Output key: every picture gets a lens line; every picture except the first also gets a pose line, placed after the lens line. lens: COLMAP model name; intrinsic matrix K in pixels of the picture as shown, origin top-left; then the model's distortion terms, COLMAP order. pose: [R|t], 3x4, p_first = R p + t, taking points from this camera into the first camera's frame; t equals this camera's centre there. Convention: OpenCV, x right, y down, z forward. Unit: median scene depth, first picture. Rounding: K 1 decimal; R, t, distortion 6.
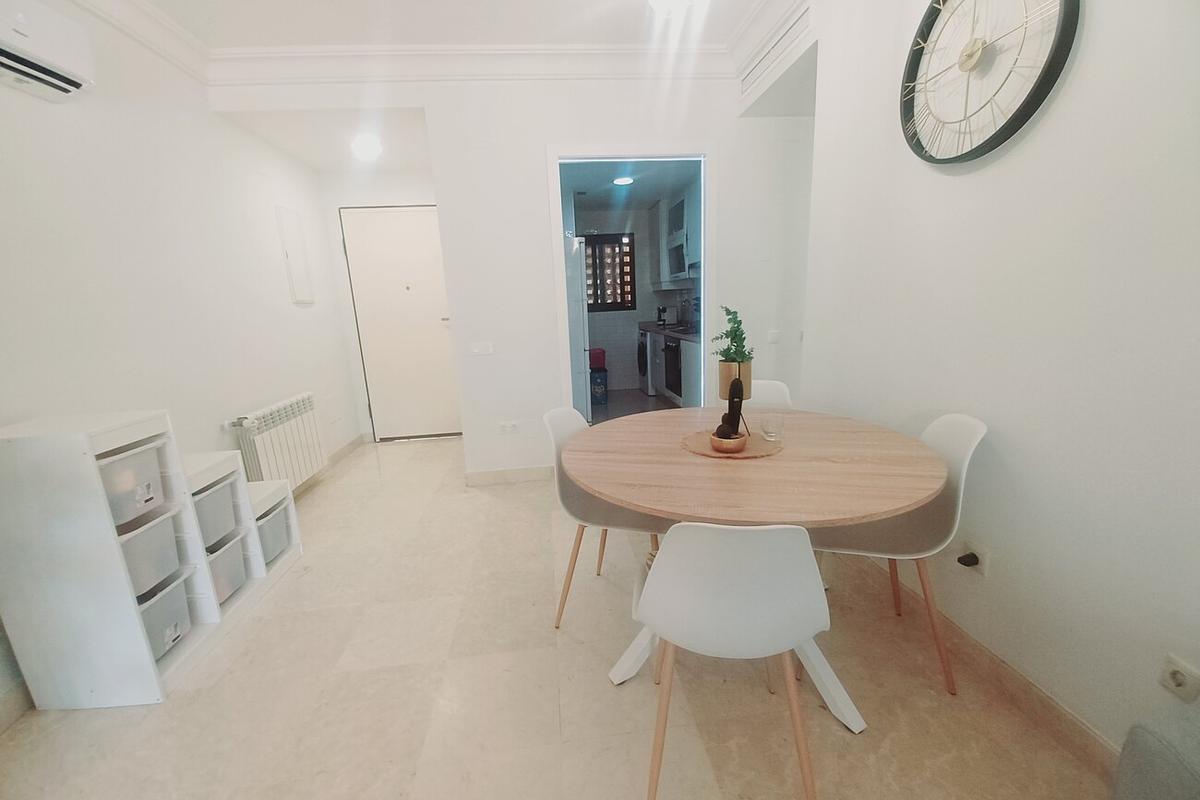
lens RADIAL K [[472.1, 0, 592.8], [0, 472.1, 410.4], [0, 0, 1]] dist [0.001740, -0.005891]
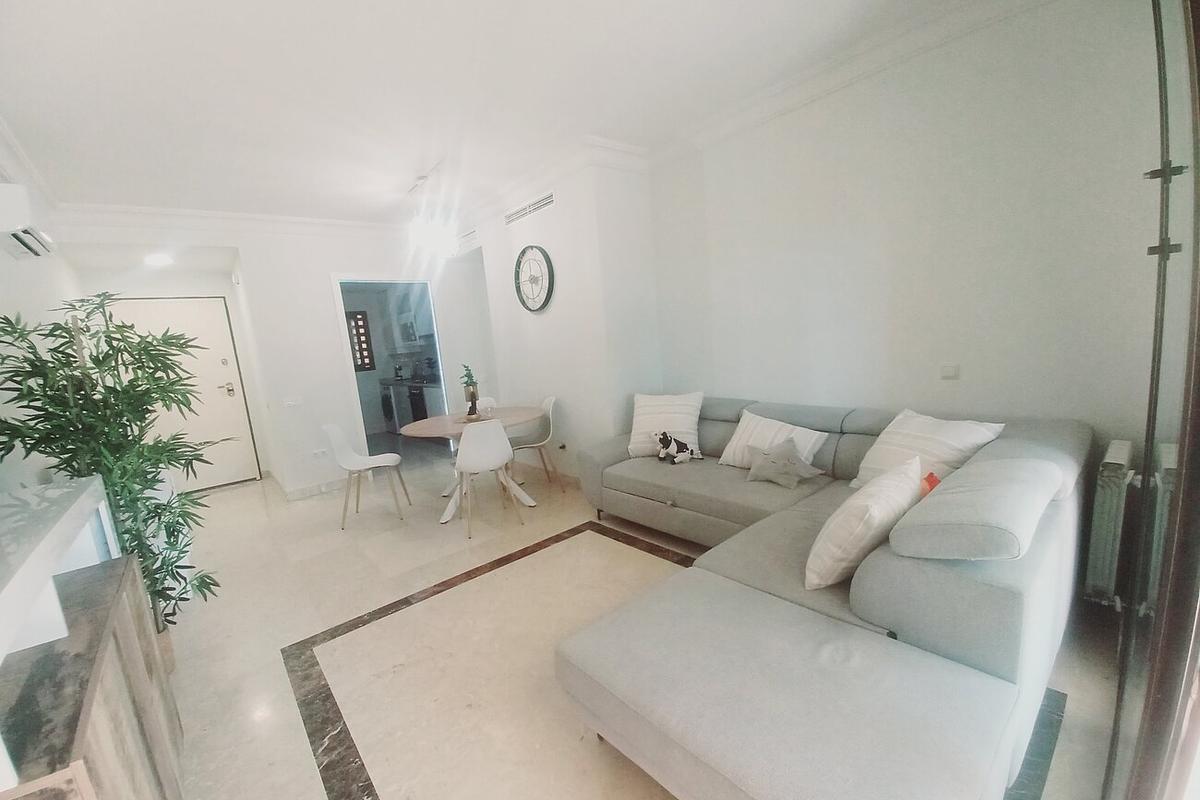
lens RADIAL K [[472.1, 0, 592.8], [0, 472.1, 410.4], [0, 0, 1]] dist [0.001740, -0.005891]
pose [[0.827425, -0.110235, 0.550650, -0.405748], [0.172014, 0.983163, -0.061653, 0.212303], [-0.534582, 0.145733, 0.832456, -1.027086]]
